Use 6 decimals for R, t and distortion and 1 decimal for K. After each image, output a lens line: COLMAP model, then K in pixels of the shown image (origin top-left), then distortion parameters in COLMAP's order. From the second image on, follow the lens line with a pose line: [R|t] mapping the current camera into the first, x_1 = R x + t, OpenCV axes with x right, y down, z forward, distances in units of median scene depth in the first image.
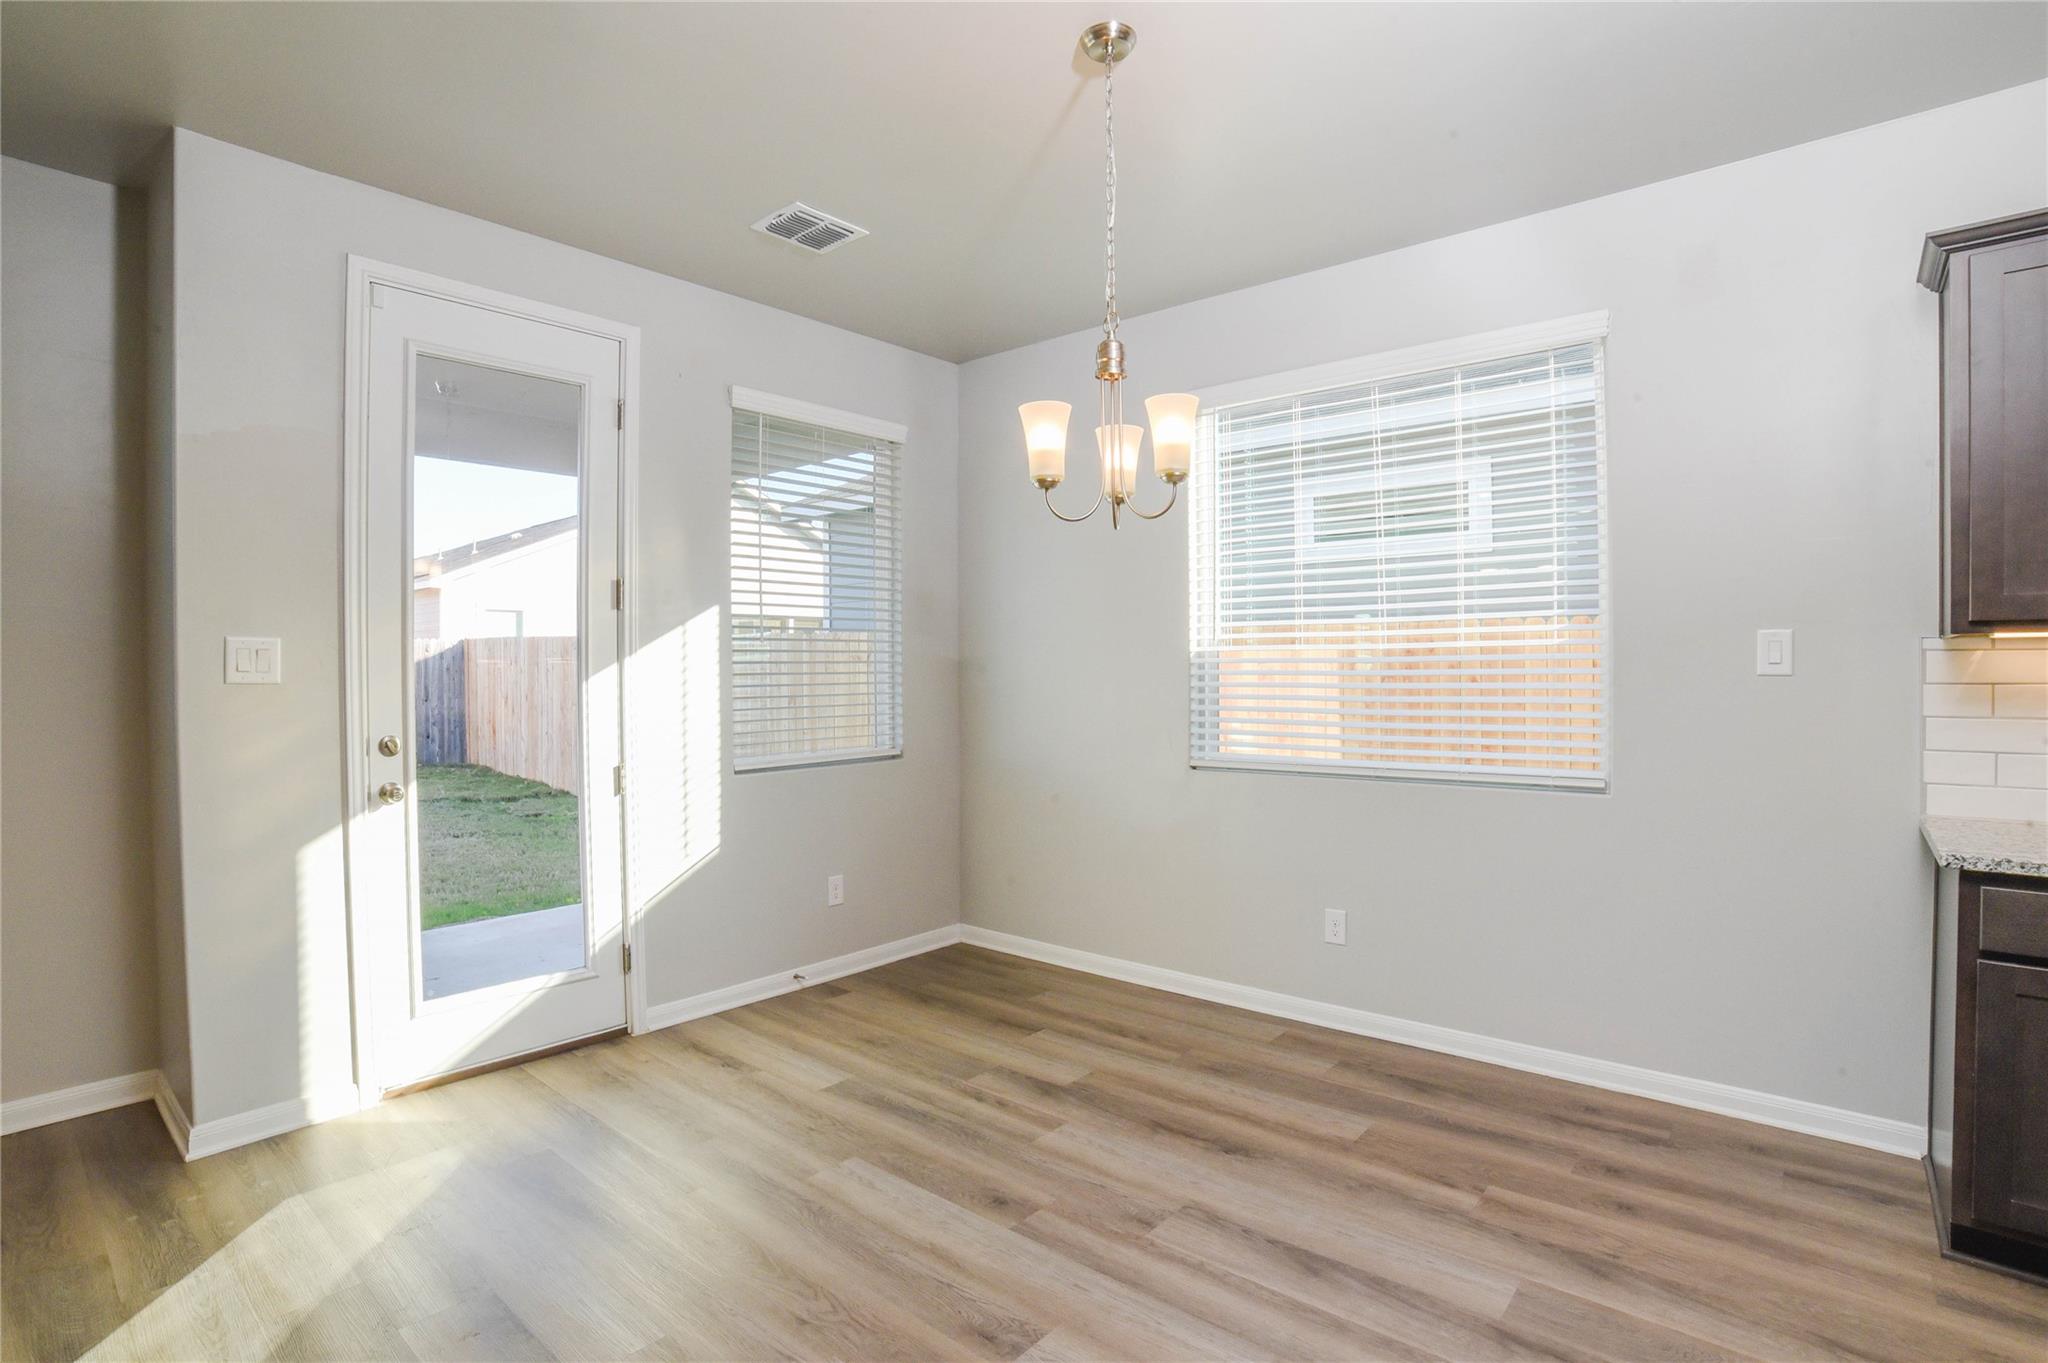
lens RADIAL K [[993.0, 0, 1015.5], [0, 993.0, 683.4], [0, 0, 1]] dist [-0.104952, 0.034454]
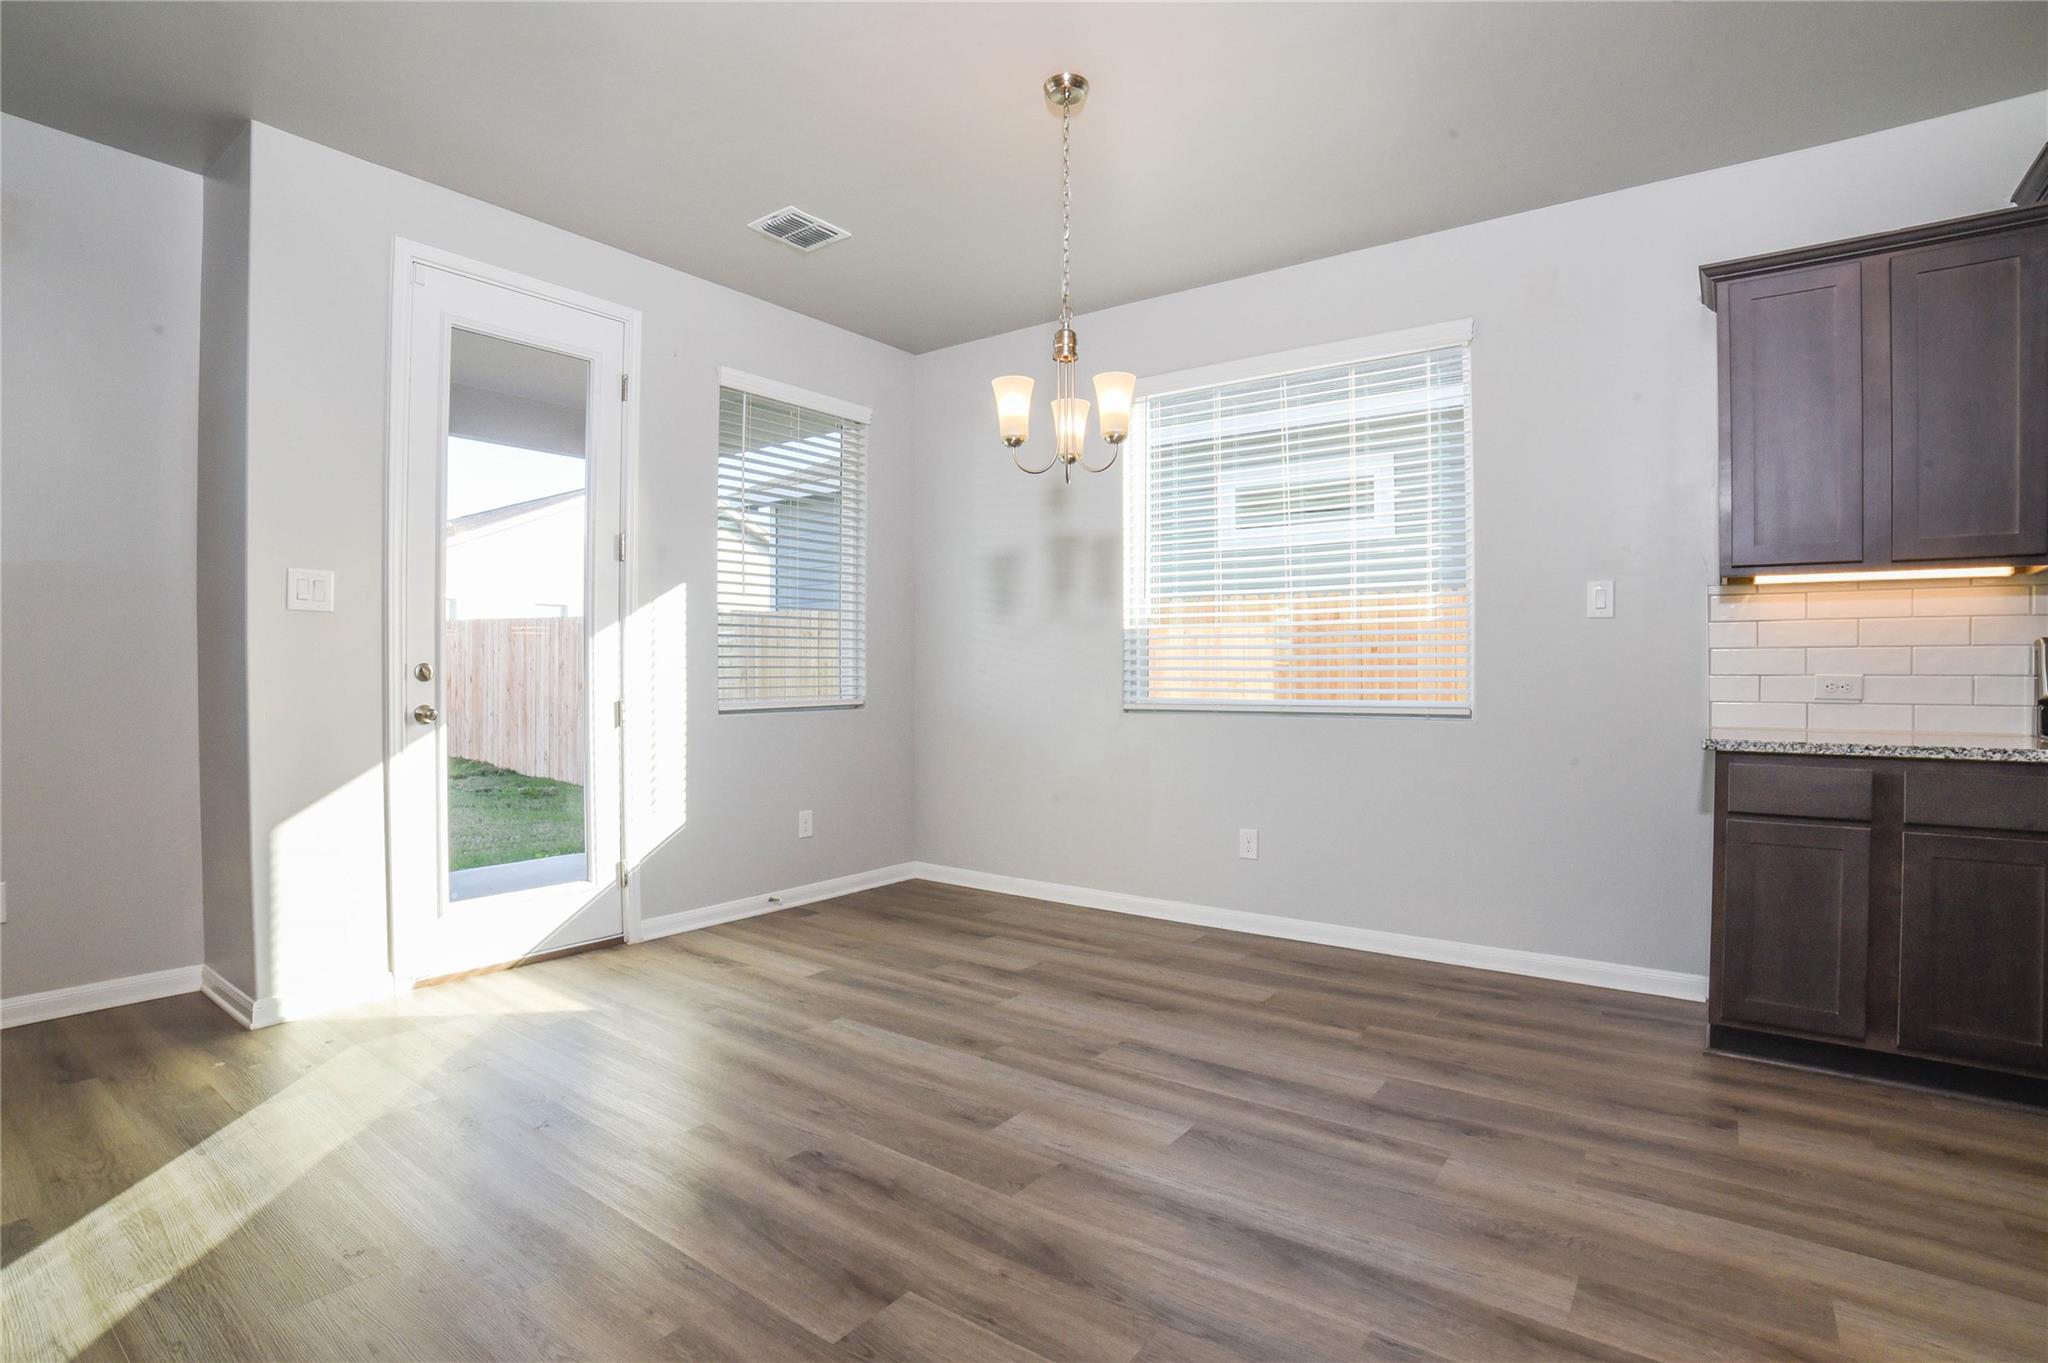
lens RADIAL K [[993.0, 0, 1016.0], [0, 993.0, 685.2], [0, 0, 1]] dist [-0.104952, 0.034454]
pose [[0.997362, 0.005576, 0.072369, -0.035537], [-0.005499, 0.999984, -0.001271, 0.068949], [-0.072375, 0.000870, 0.997377, -0.157870]]
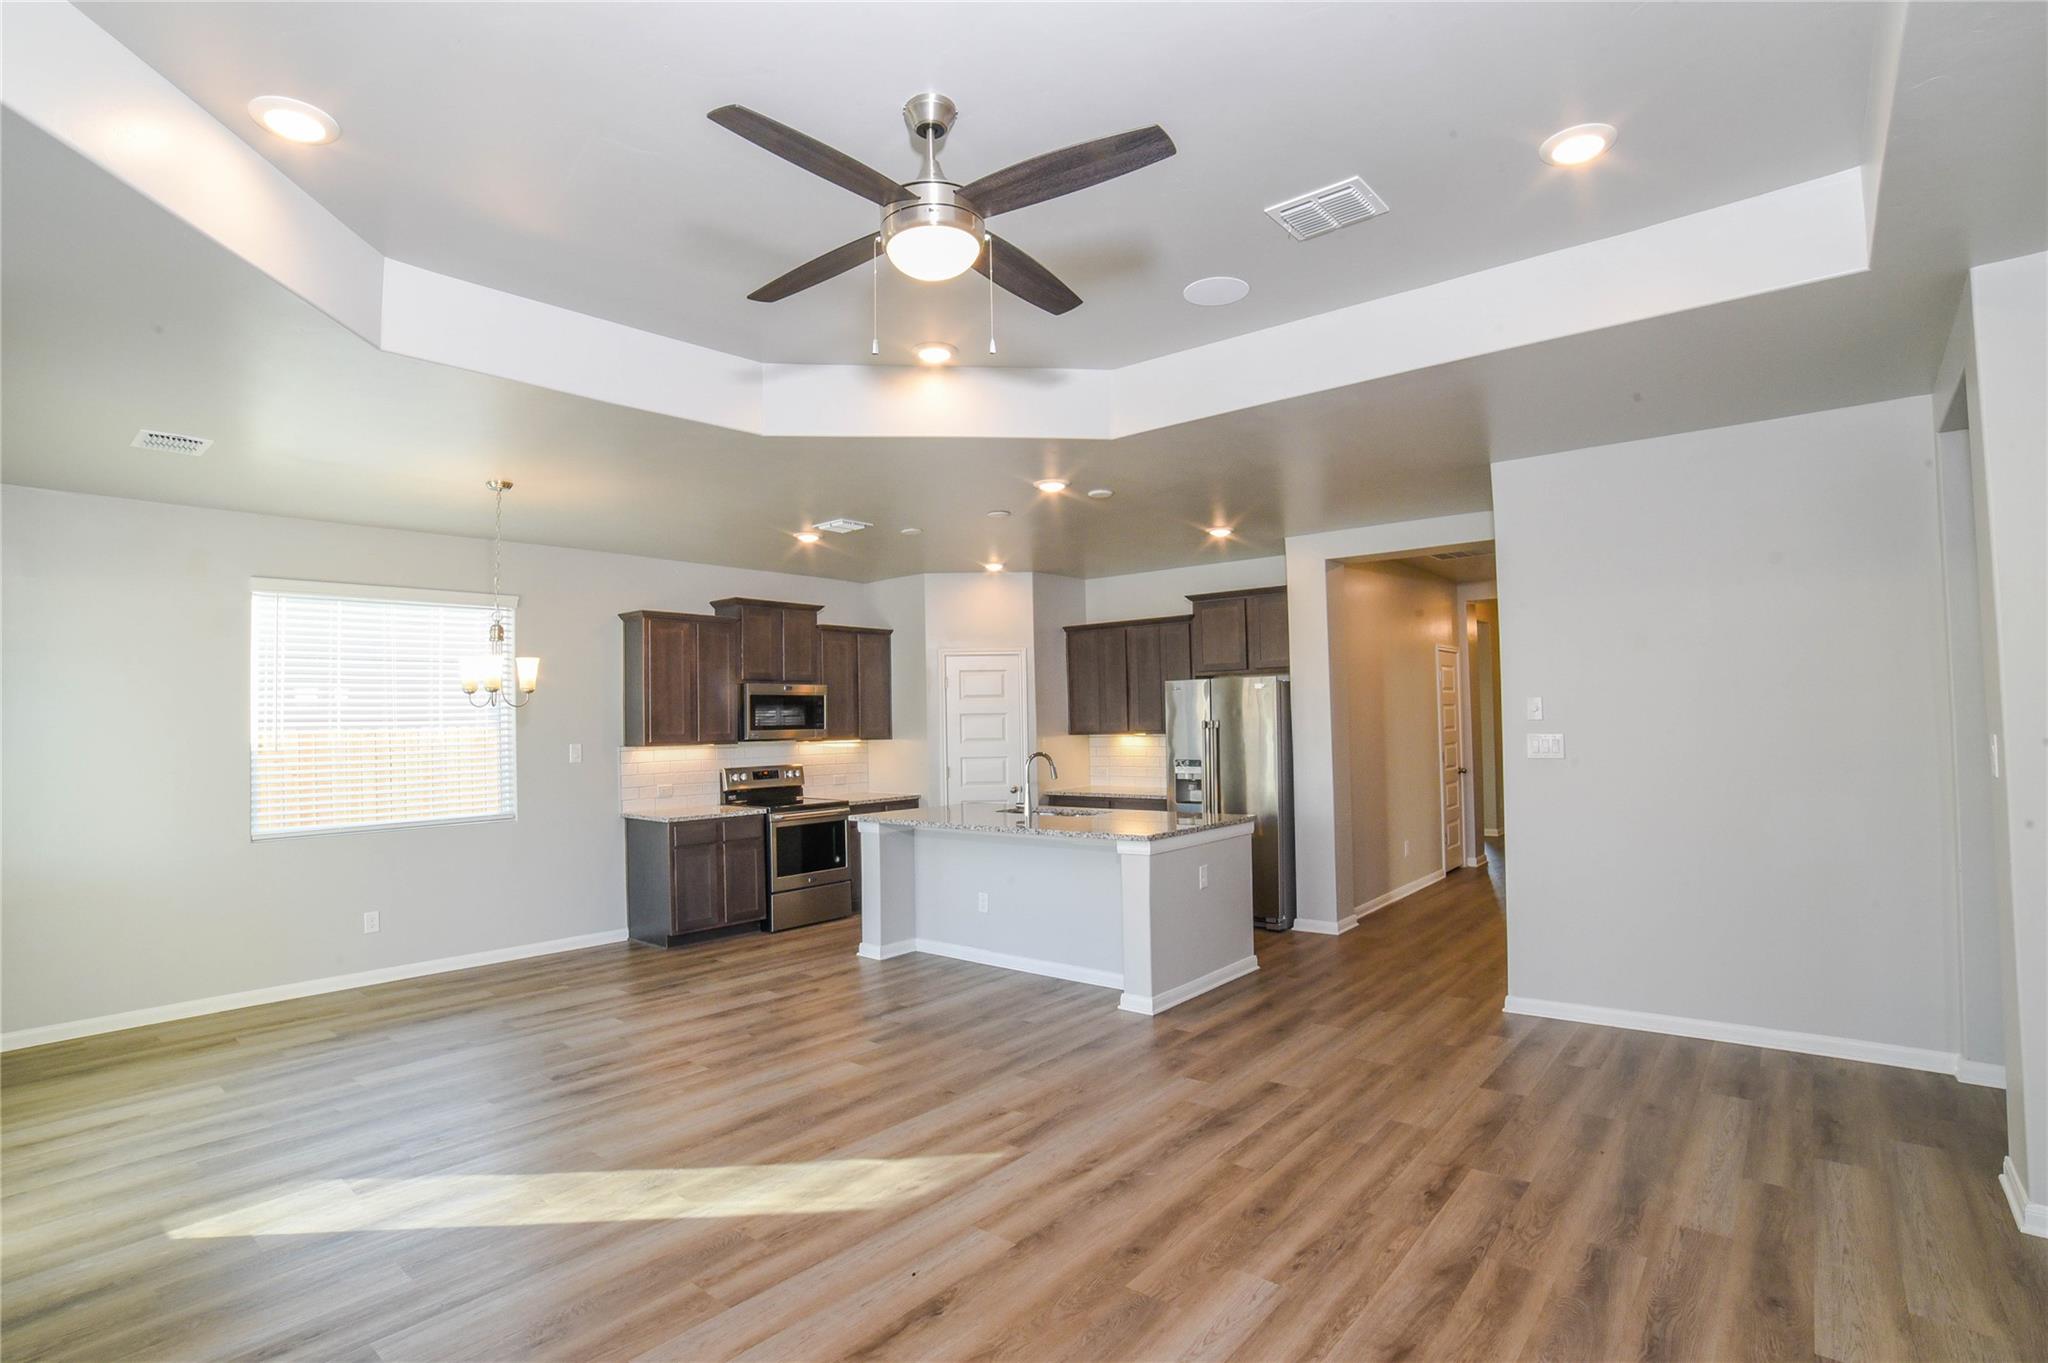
lens RADIAL K [[993.0, 0, 1013.1], [0, 993.0, 681.4], [0, 0, 1]] dist [-0.104952, 0.034454]
pose [[-0.008015, 0.044092, 0.998995, -1.420420], [0.035302, 0.998417, -0.043783, -0.055897], [-0.999345, 0.034915, -0.009559, -0.098844]]
